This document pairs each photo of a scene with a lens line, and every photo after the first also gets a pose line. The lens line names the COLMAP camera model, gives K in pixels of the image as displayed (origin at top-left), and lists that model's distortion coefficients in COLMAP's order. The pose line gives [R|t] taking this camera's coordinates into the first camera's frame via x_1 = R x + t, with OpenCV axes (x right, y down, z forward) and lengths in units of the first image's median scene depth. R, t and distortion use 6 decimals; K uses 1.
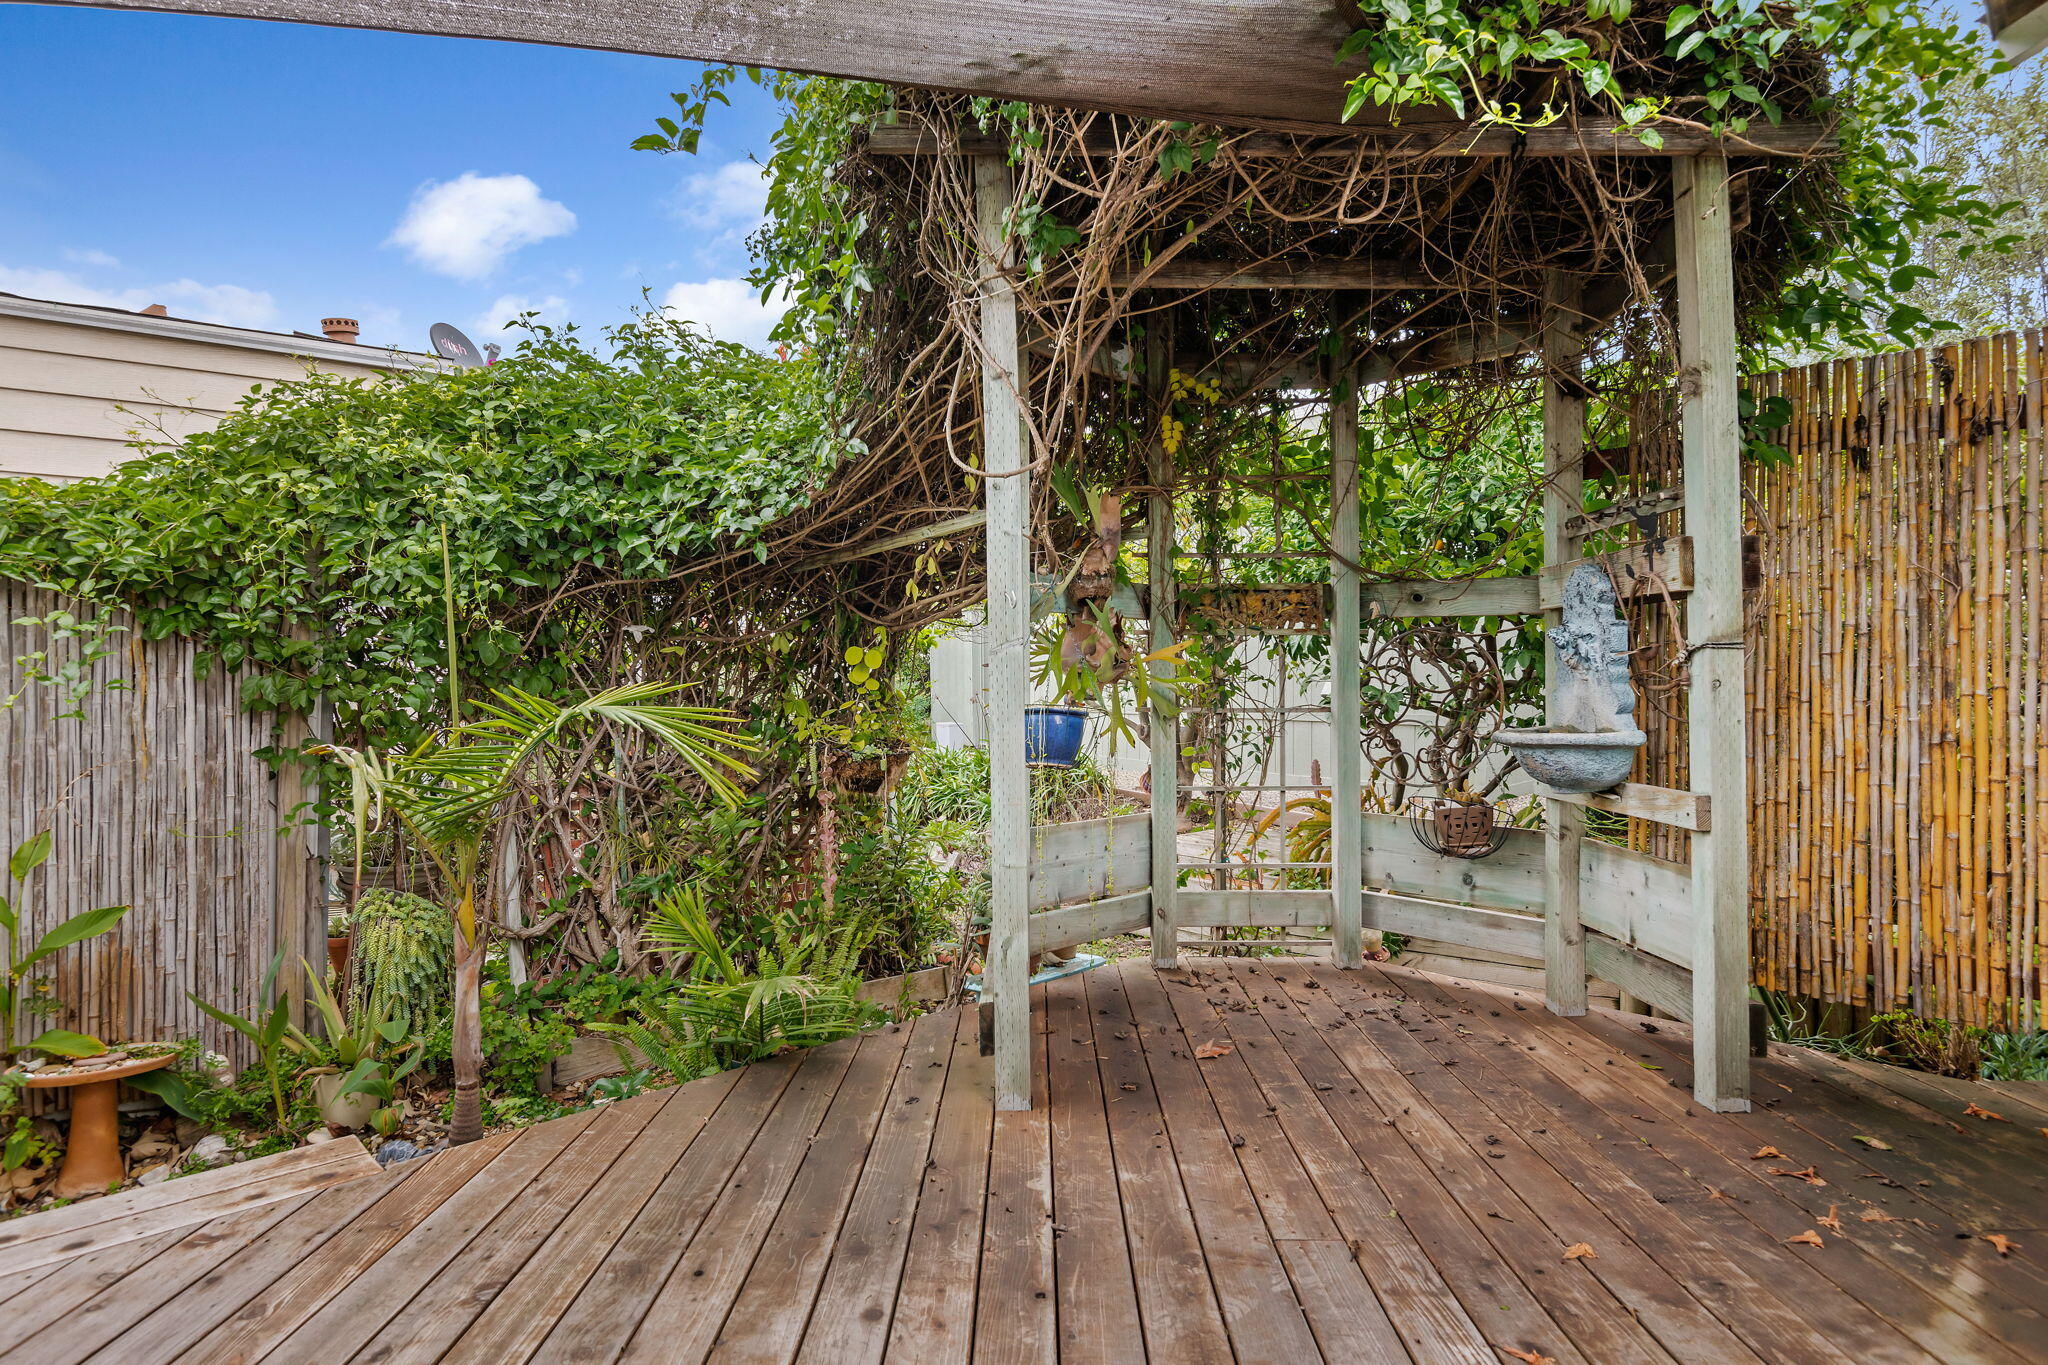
lens RADIAL K [[990.8, 0, 1023.8], [0, 990.8, 692.6], [0, 0, 1]] dist [-0.002776, -0.001428]
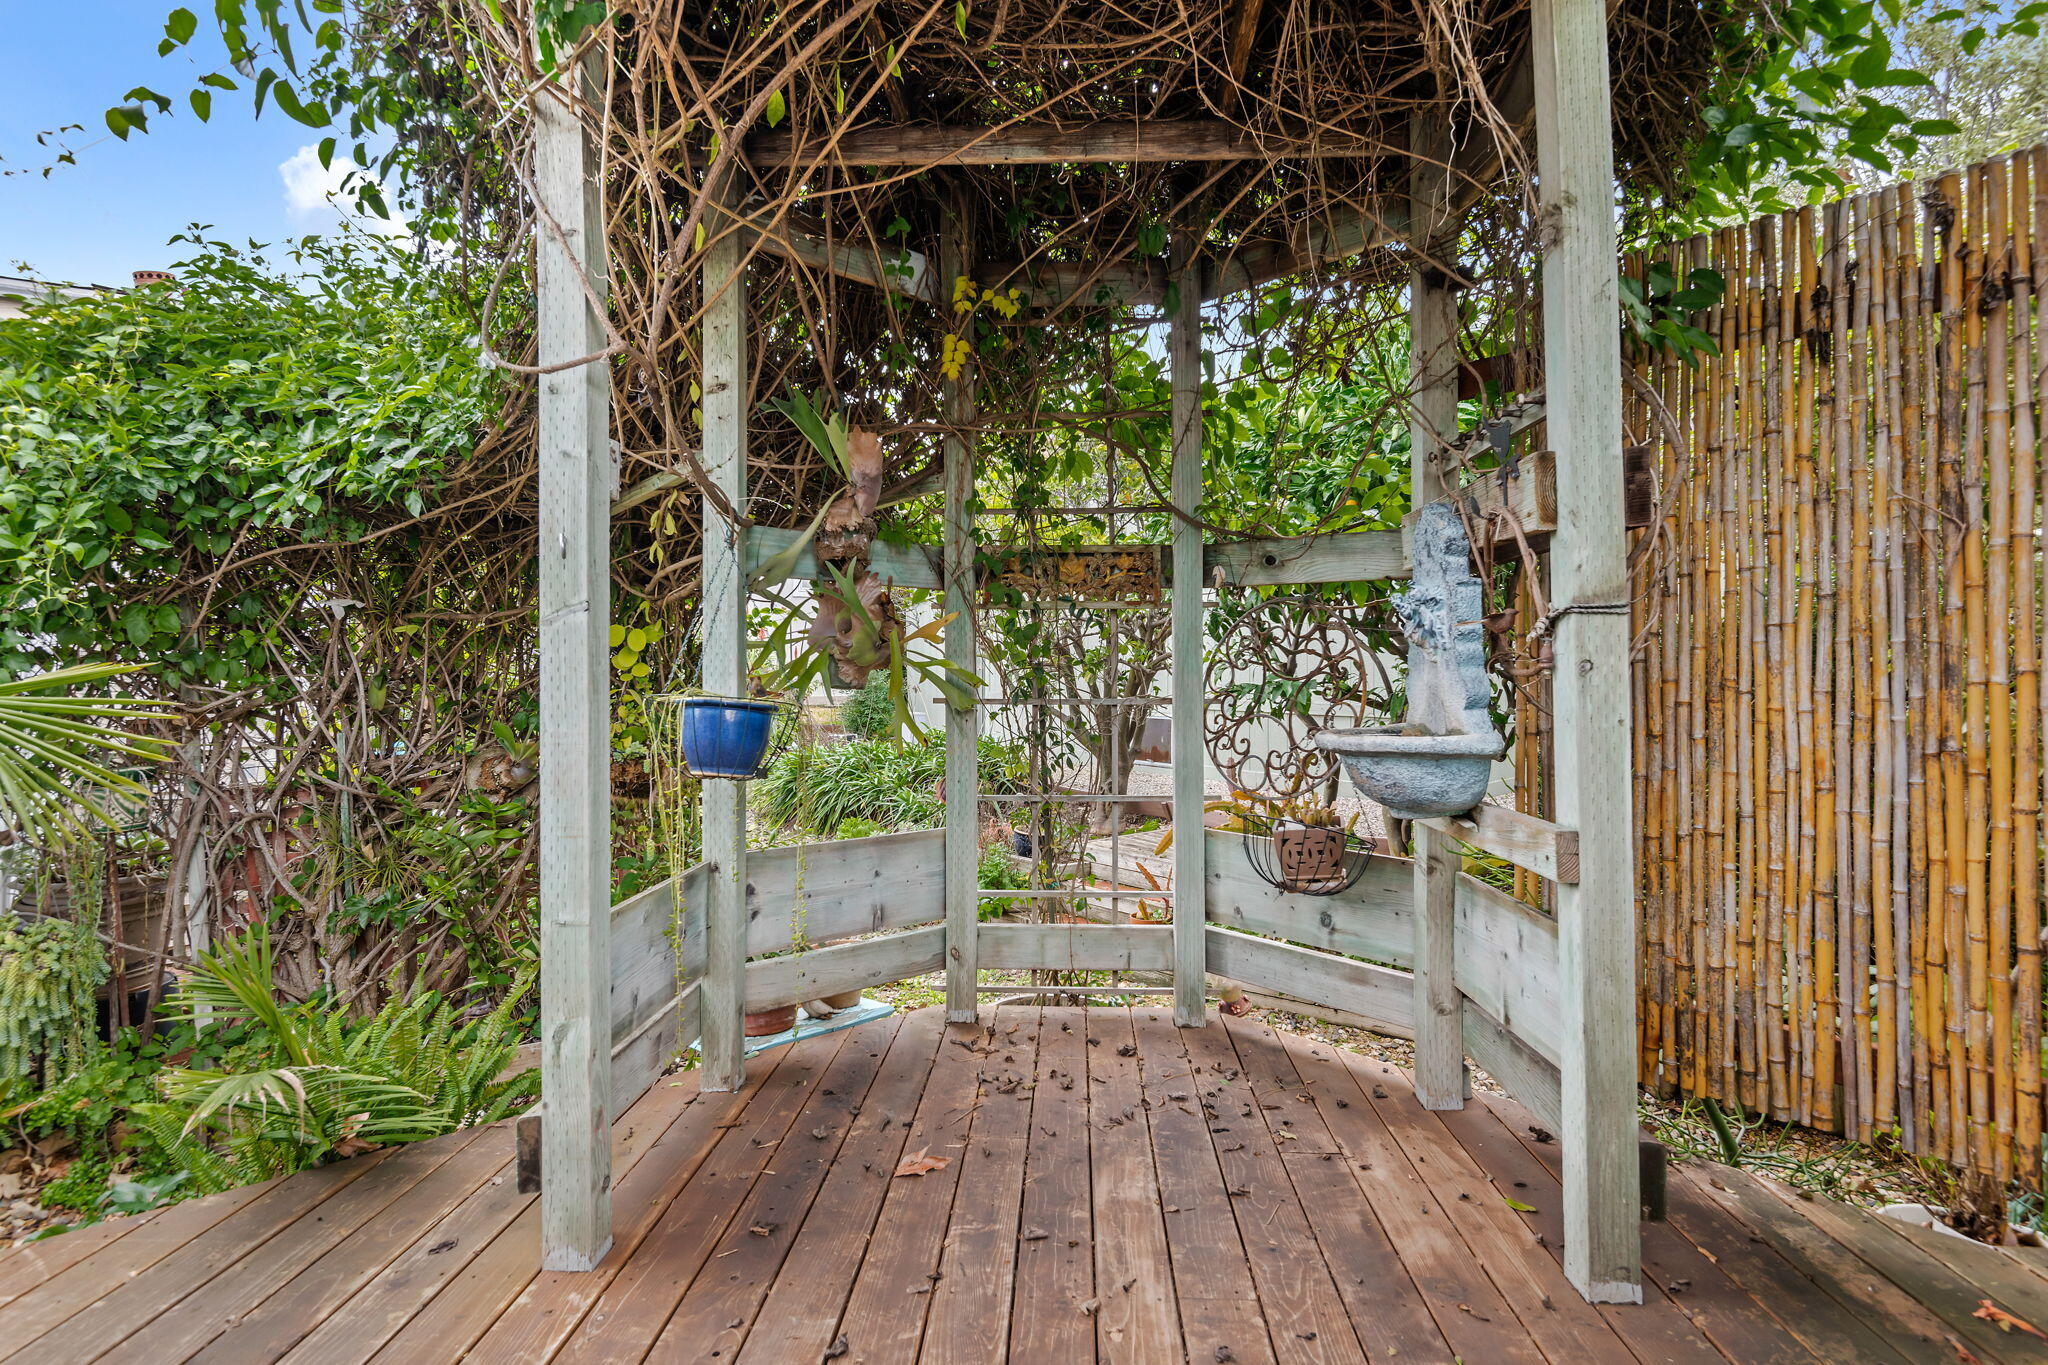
lens RADIAL K [[965.9, 0, 1024.2], [0, 965.9, 673.1], [0, 0, 1]] dist [-0.001287, -0.000674]
pose [[0.999084, 0.000668, -0.042778, 0.309078], [-0.001059, 0.999958, -0.009124, 0.002179], [0.042770, 0.009161, 0.999043, 0.290737]]
